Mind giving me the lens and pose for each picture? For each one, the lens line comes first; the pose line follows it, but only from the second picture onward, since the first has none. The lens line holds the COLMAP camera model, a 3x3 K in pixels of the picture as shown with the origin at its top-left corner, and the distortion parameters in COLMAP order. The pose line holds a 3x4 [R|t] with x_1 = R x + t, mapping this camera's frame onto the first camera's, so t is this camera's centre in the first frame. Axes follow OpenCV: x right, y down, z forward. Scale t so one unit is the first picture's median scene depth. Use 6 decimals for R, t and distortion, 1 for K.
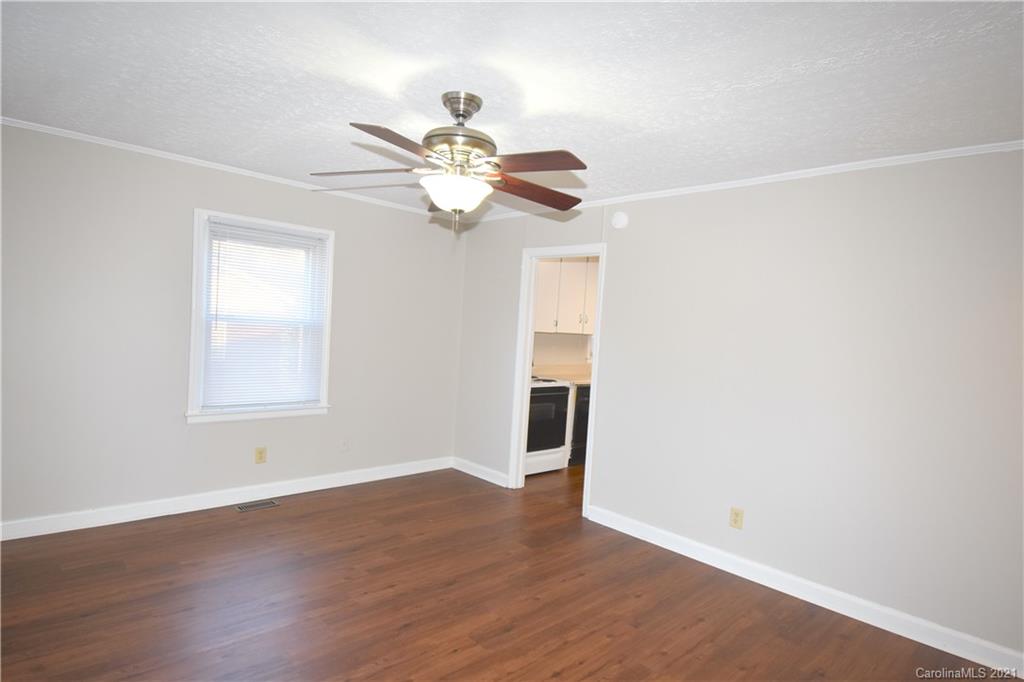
lens RADIAL K [[567.6, 0, 517.3], [0, 567.6, 350.8], [0, 0, 1]] dist [0.036195, -0.037110]
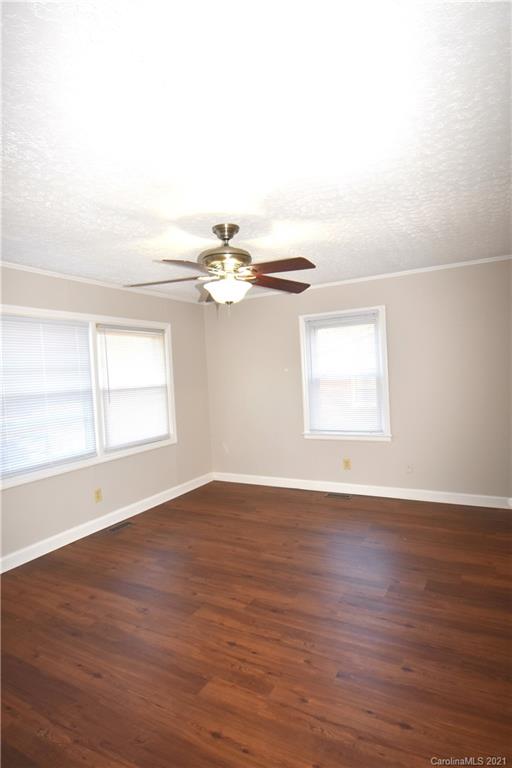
lens RADIAL K [[425.7, 0, 244.3], [0, 425.7, 387.6], [0, 0, 1]] dist [0.036195, -0.037110]
pose [[0.270578, -0.041099, -0.961820, 0.879718], [0.025891, 0.999038, -0.035406, 0.017775], [0.962350, -0.015322, 0.271382, 0.655583]]
